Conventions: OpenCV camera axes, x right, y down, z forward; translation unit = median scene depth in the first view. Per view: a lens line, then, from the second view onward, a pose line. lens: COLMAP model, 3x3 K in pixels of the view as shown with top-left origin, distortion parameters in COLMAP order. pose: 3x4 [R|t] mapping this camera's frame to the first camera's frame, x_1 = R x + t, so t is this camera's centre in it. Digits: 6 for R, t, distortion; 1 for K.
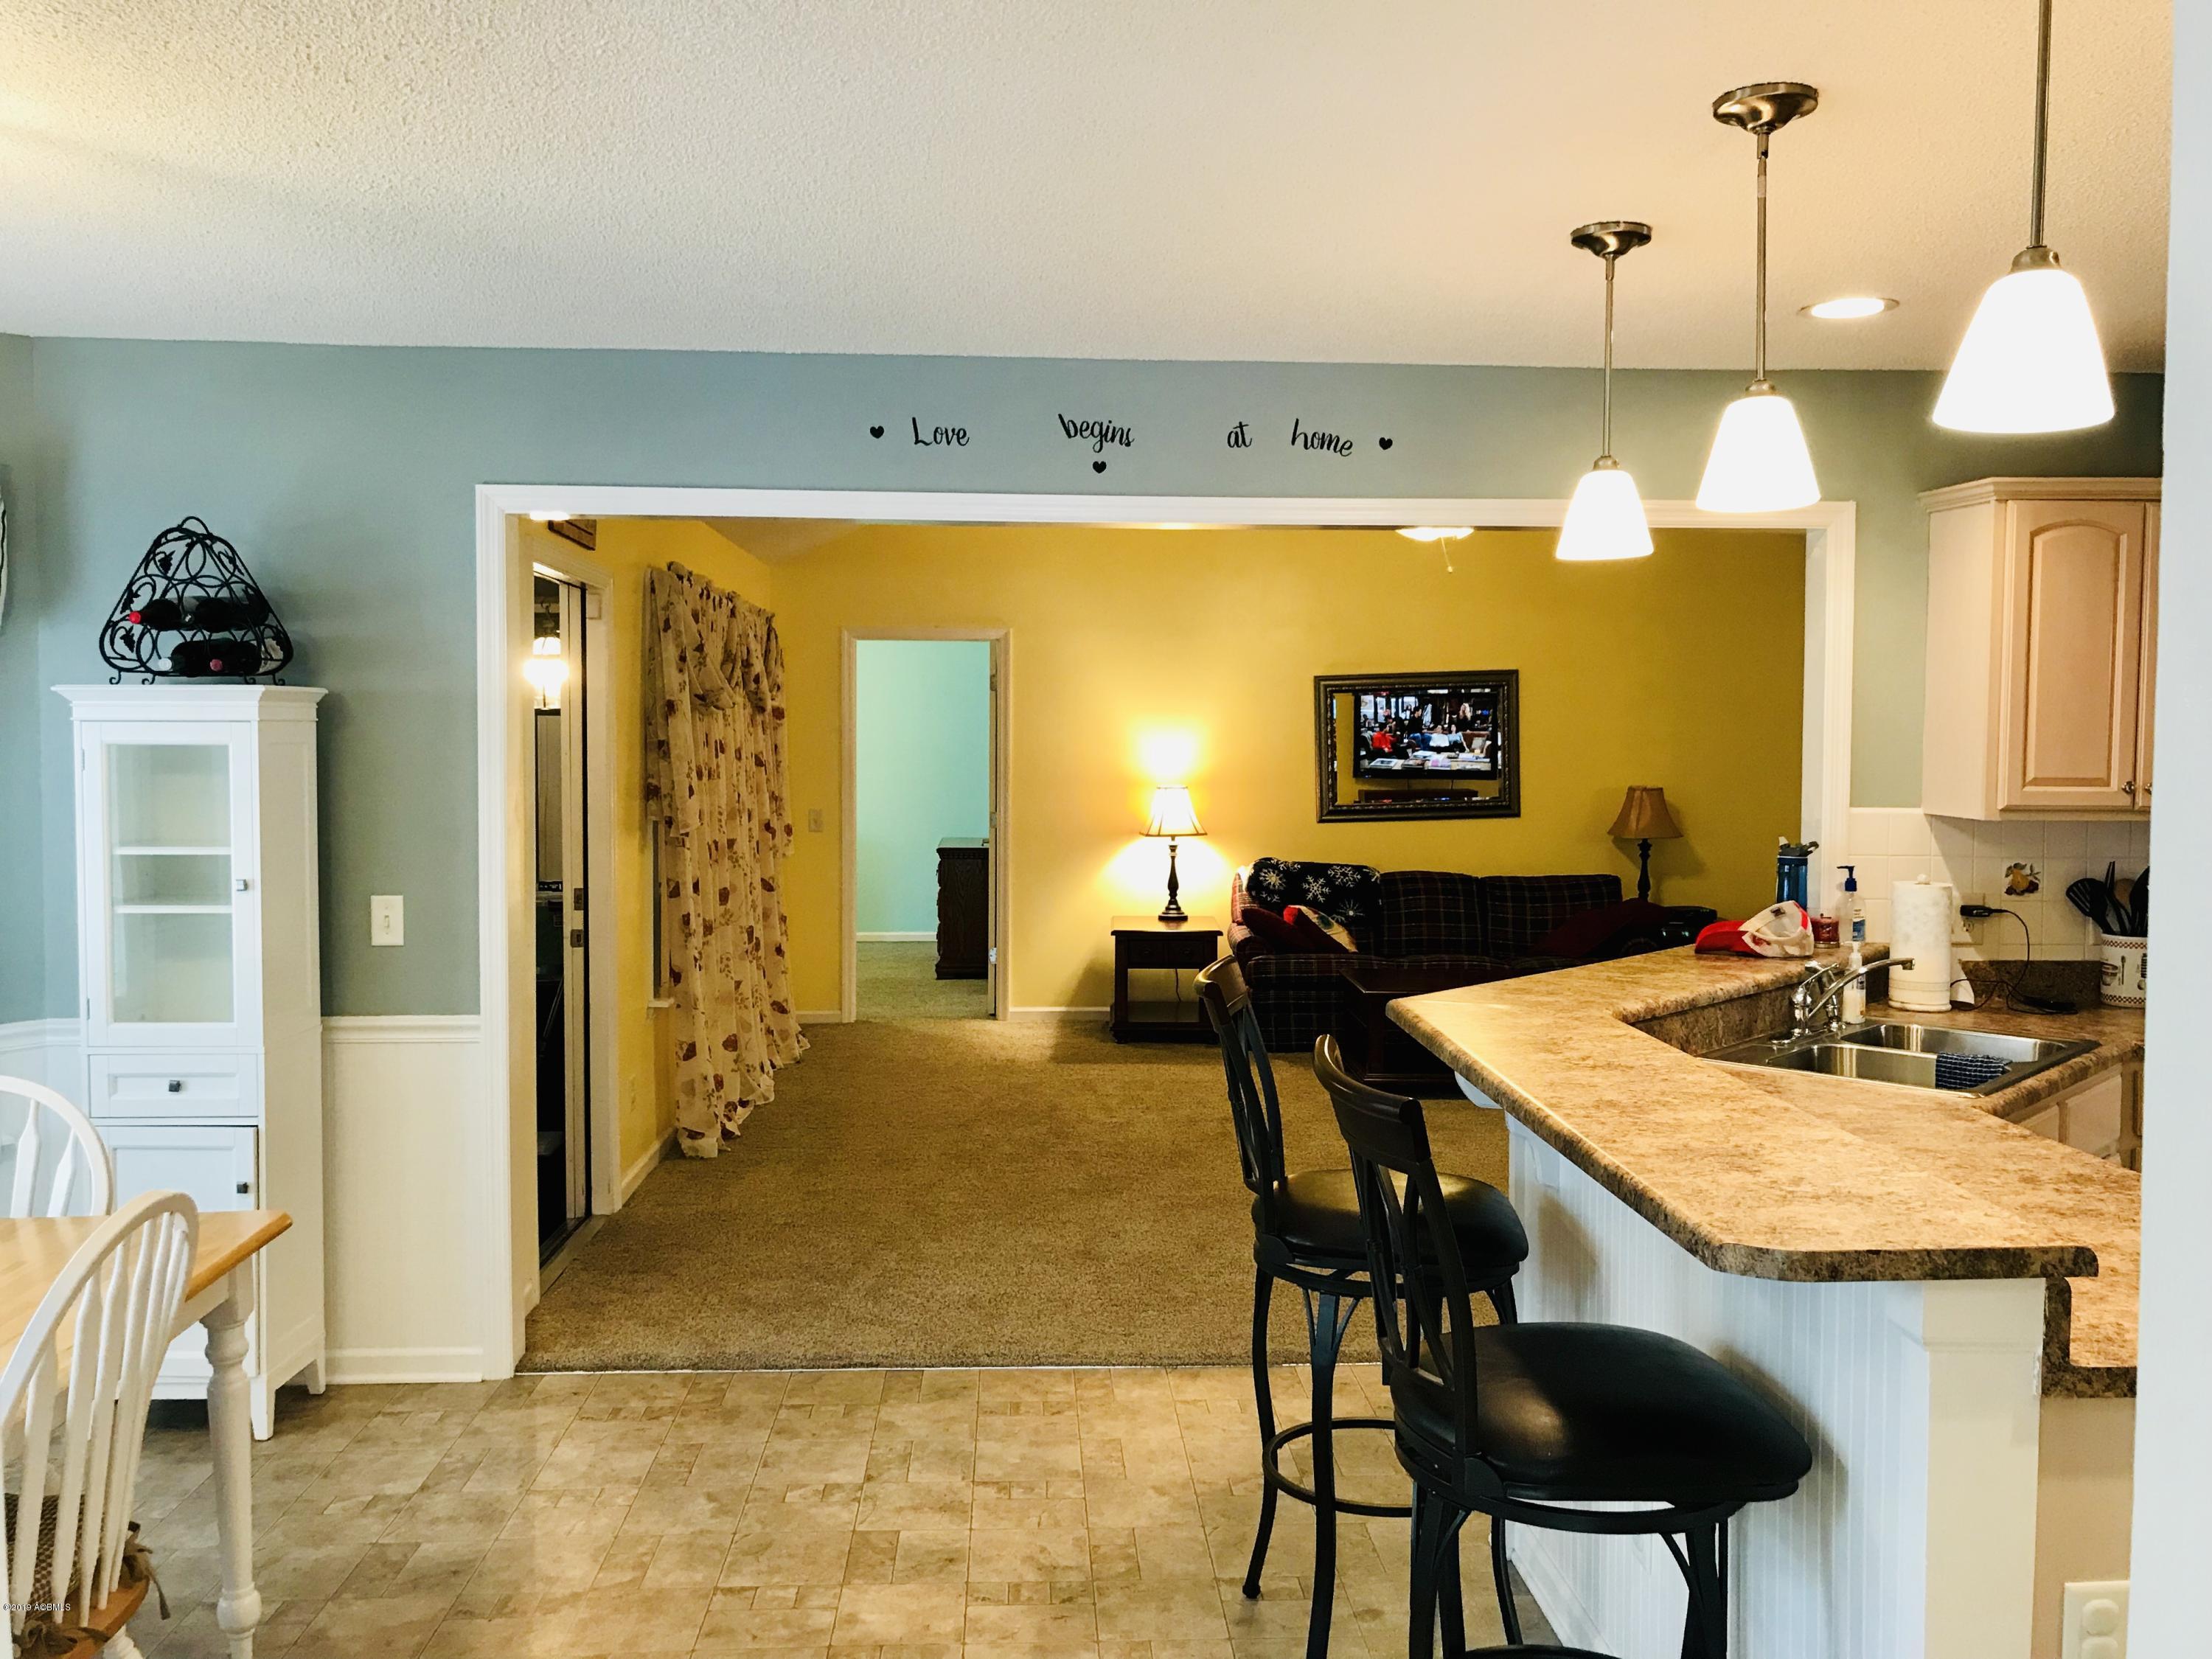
lens RADIAL K [[1819.1, 0, 1110.0], [0, 1819.1, 815.8], [0, 0, 1]] dist [0.020213, -0.005419]
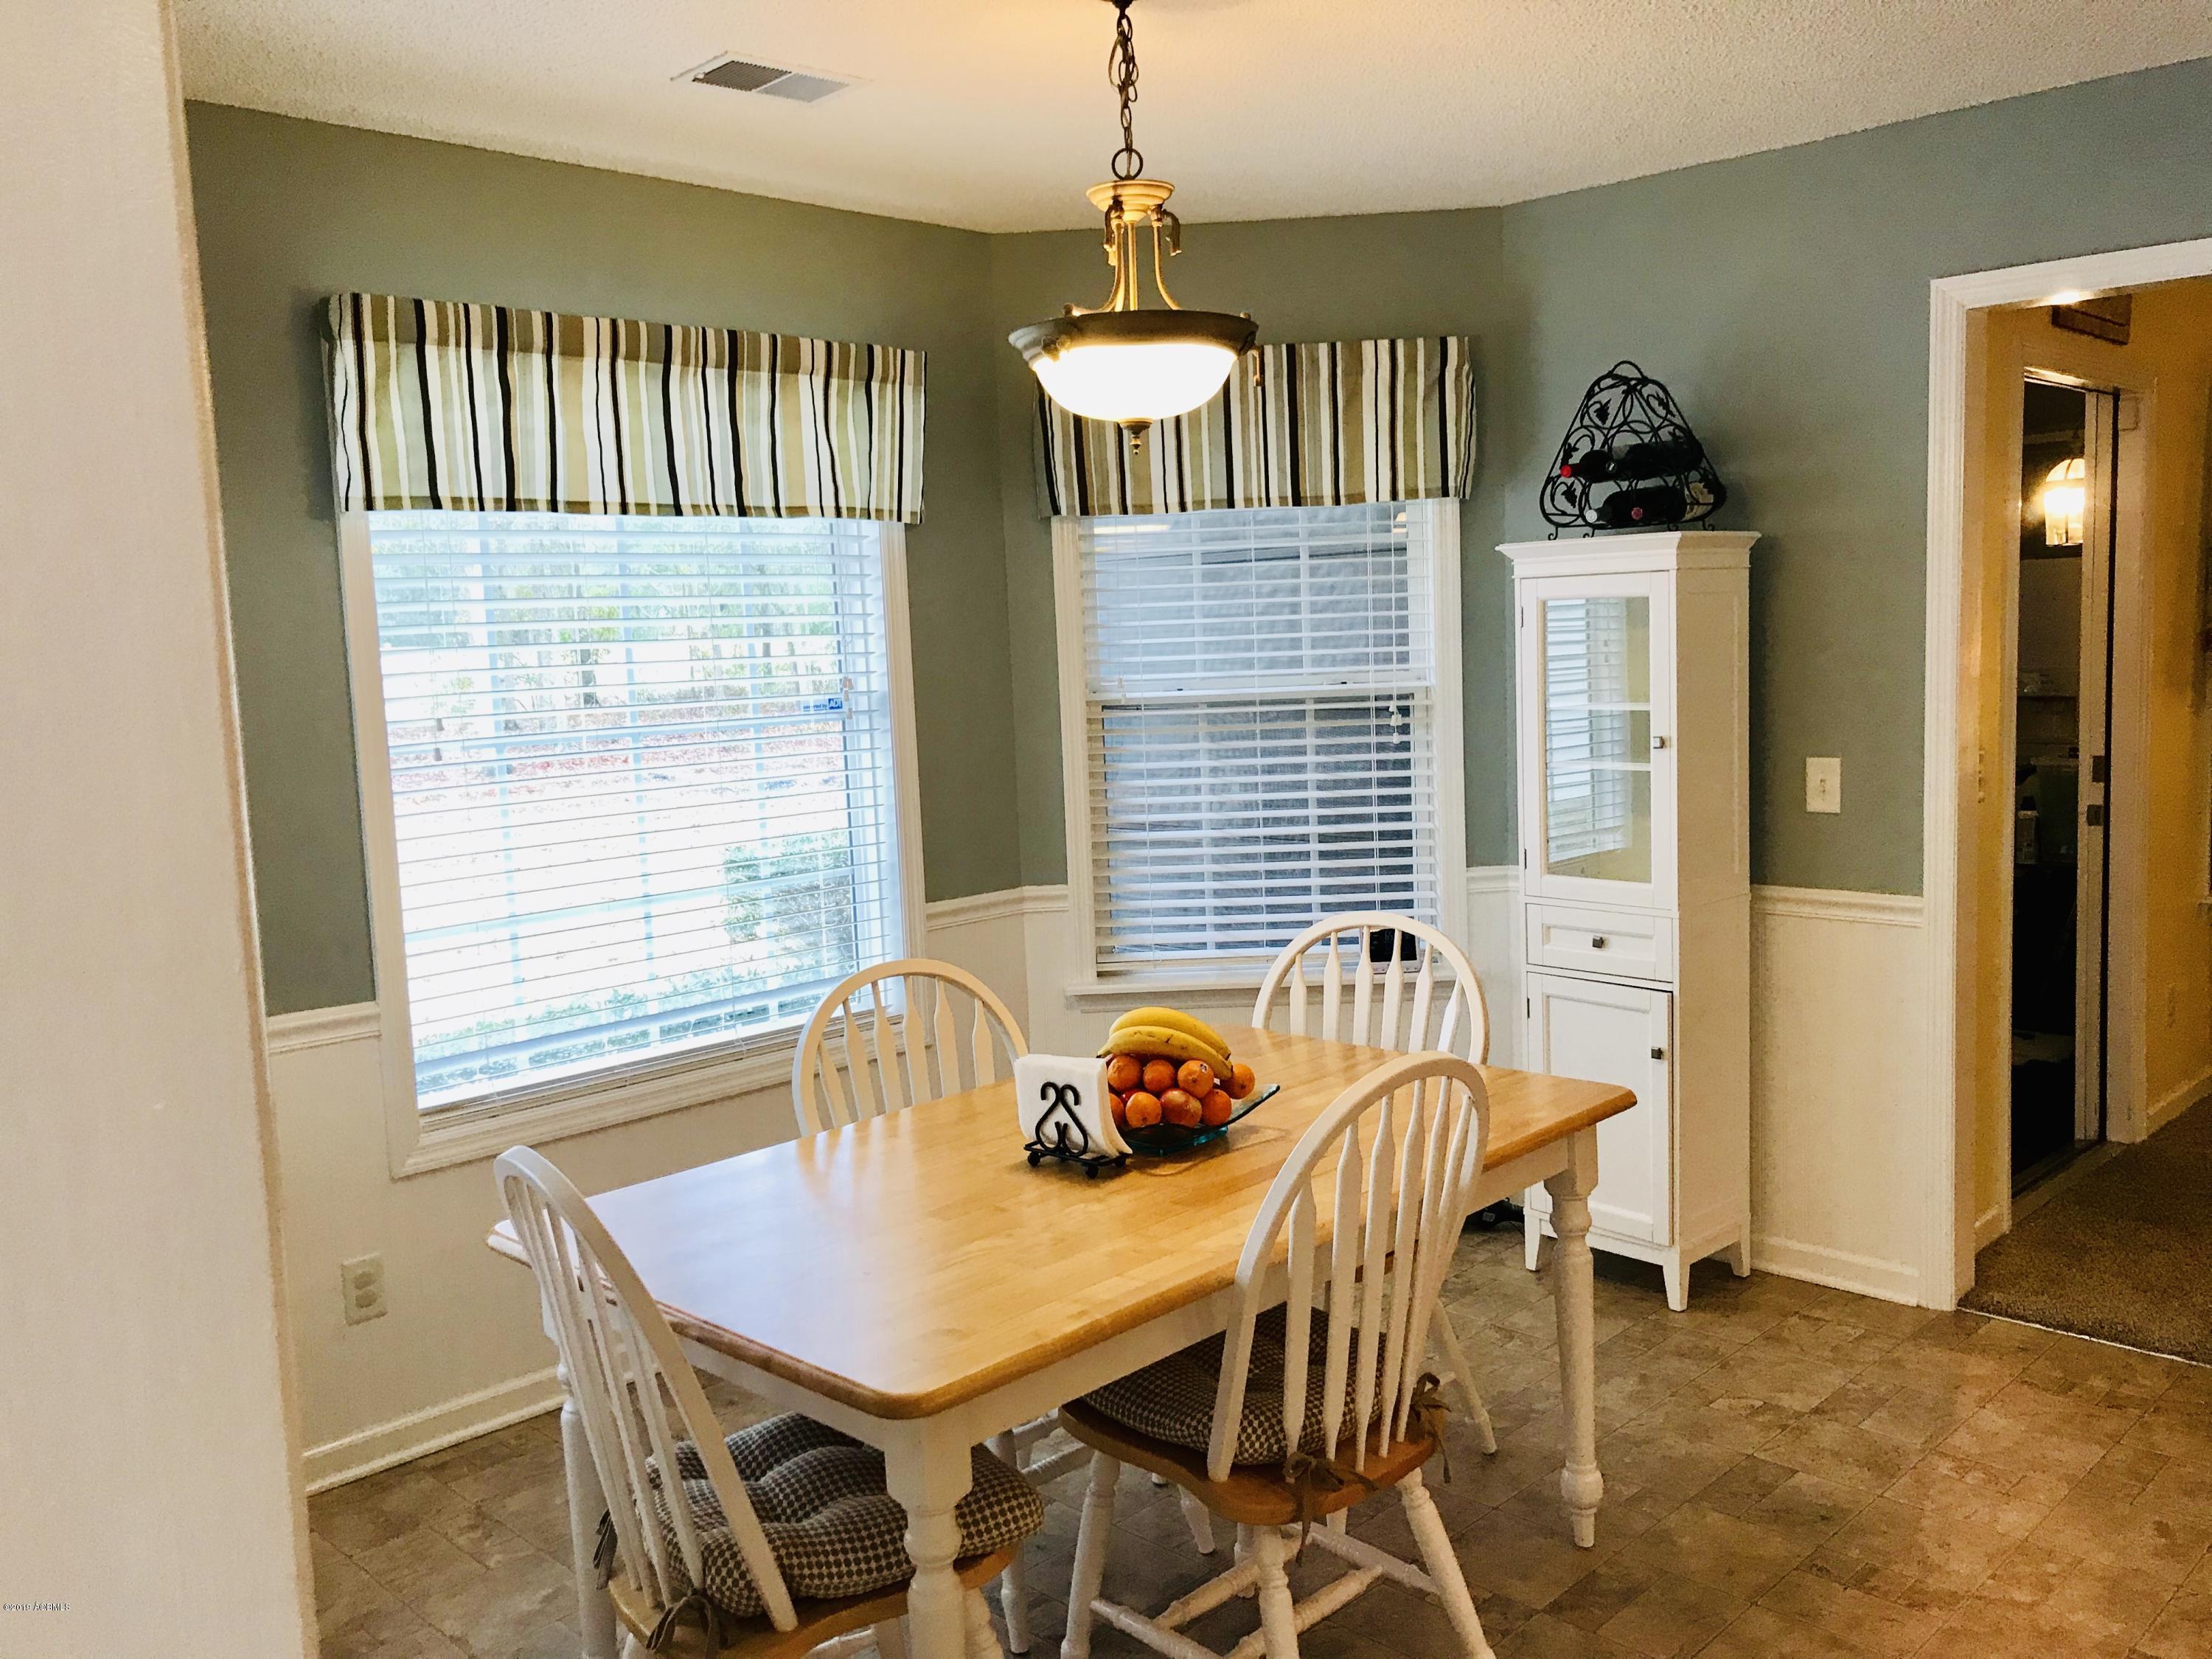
lens RADIAL K [[1819.1, 0, 1110.0], [0, 1819.1, 815.8], [0, 0, 1]] dist [0.020213, -0.005419]
pose [[0.671158, 0.050561, -0.739588, 0.041806], [0.004561, 0.997371, 0.072323, 0.005580], [0.741301, -0.051914, 0.669162, 0.136984]]
